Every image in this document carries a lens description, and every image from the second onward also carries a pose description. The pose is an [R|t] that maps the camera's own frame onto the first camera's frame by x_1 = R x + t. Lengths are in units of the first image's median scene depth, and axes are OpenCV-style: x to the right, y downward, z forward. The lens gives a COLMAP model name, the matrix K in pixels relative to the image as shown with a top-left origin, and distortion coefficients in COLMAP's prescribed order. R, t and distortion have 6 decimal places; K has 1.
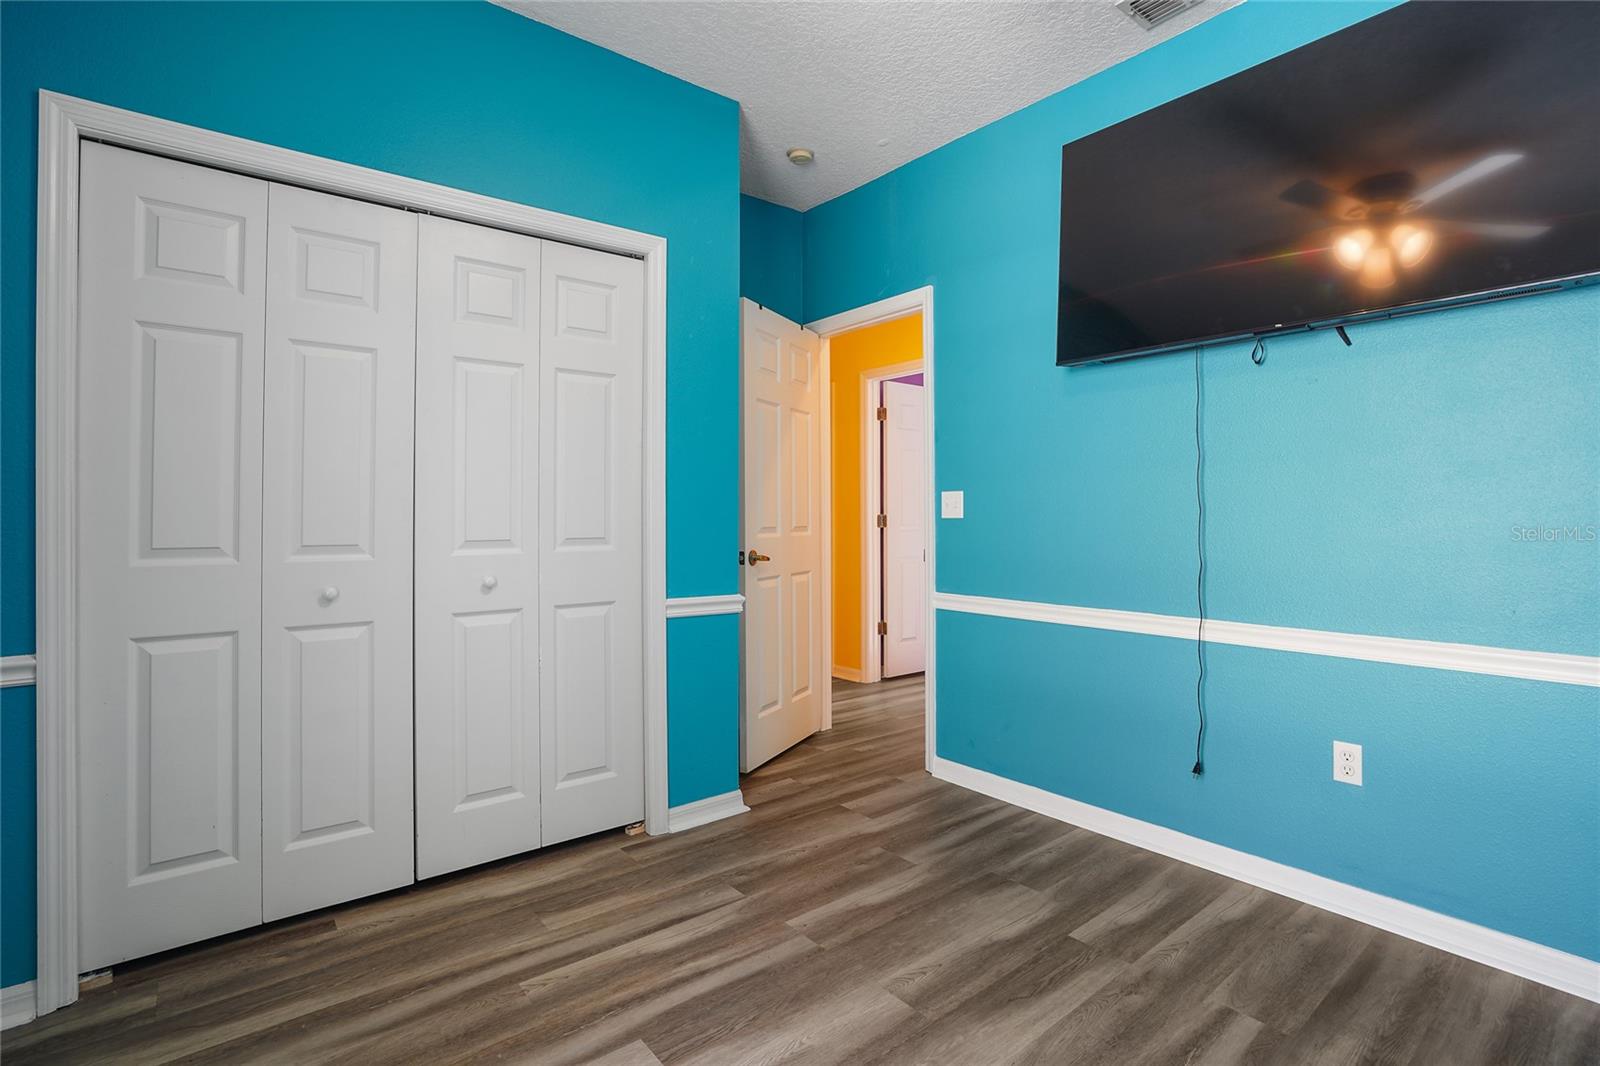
lens RADIAL K [[779.5, 0, 794.2], [0, 779.5, 490.0], [0, 0, 1]] dist [-0.003052, -0.000380]
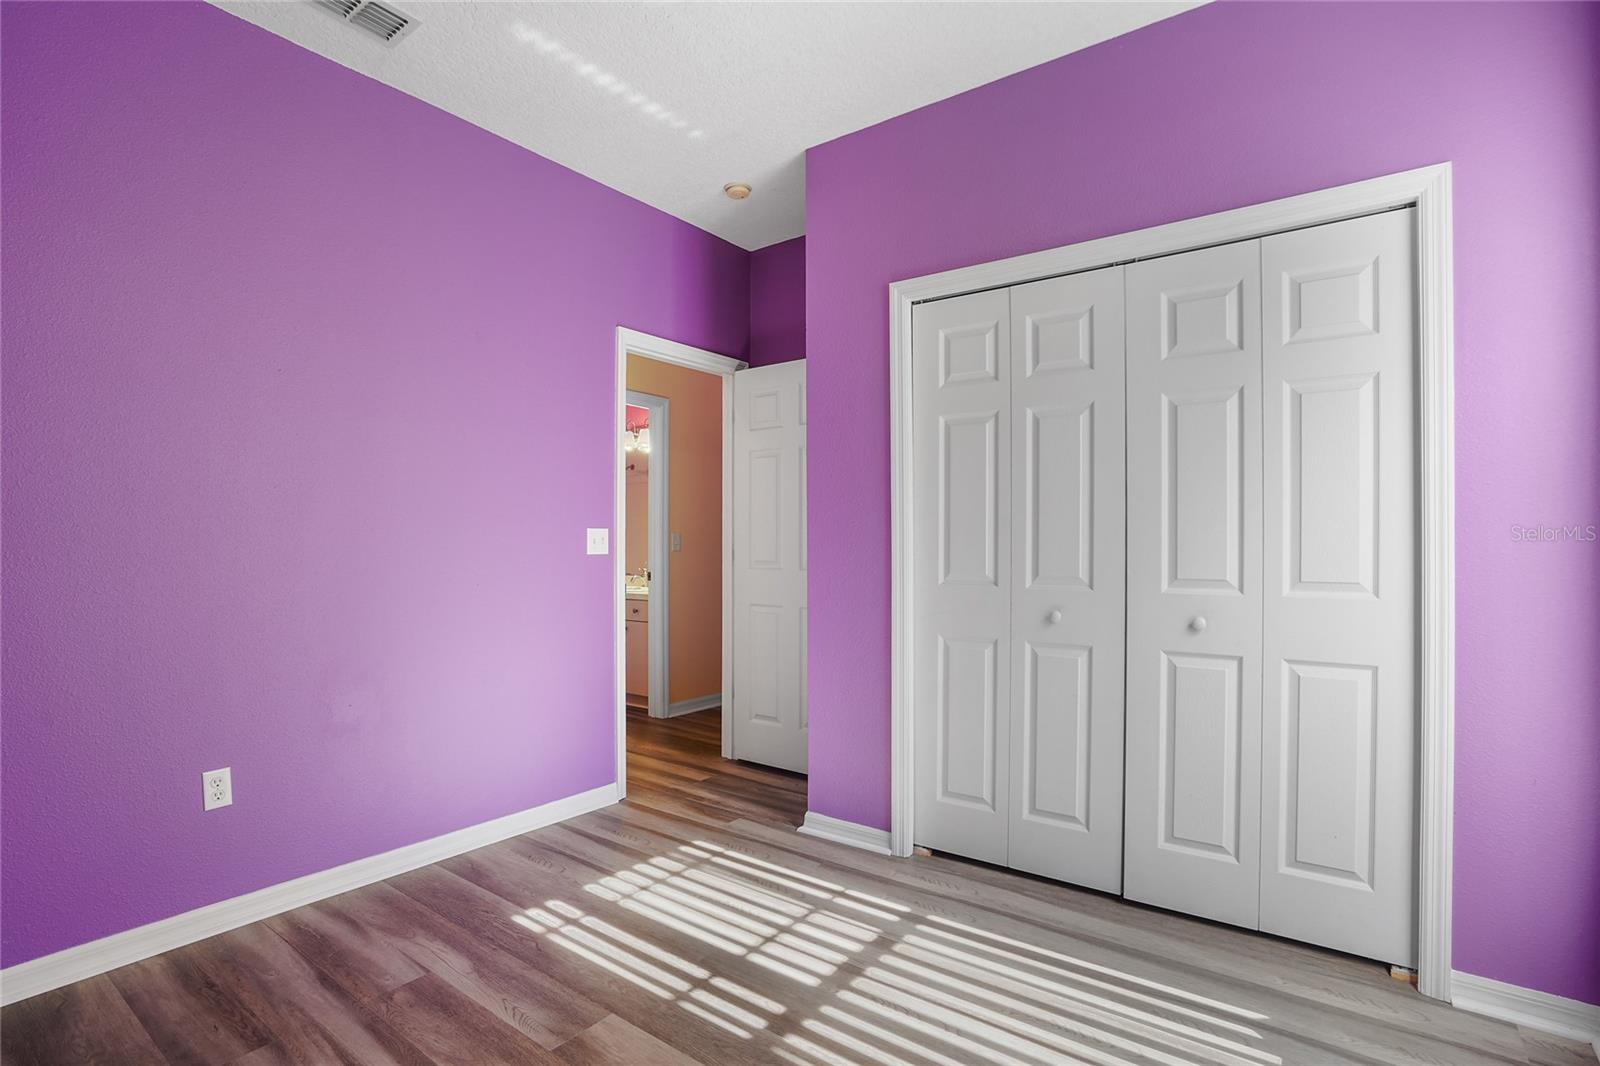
lens RADIAL K [[761.7, 0, 796.1], [0, 761.7, 536.0], [0, 0, 1]] dist [-0.030335, 0.000544]
pose [[0.270681, -0.008665, -0.962630, 0.412629], [0.019973, 0.999795, -0.003383, 0.006616], [0.962462, -0.018311, 0.270799, 0.320550]]
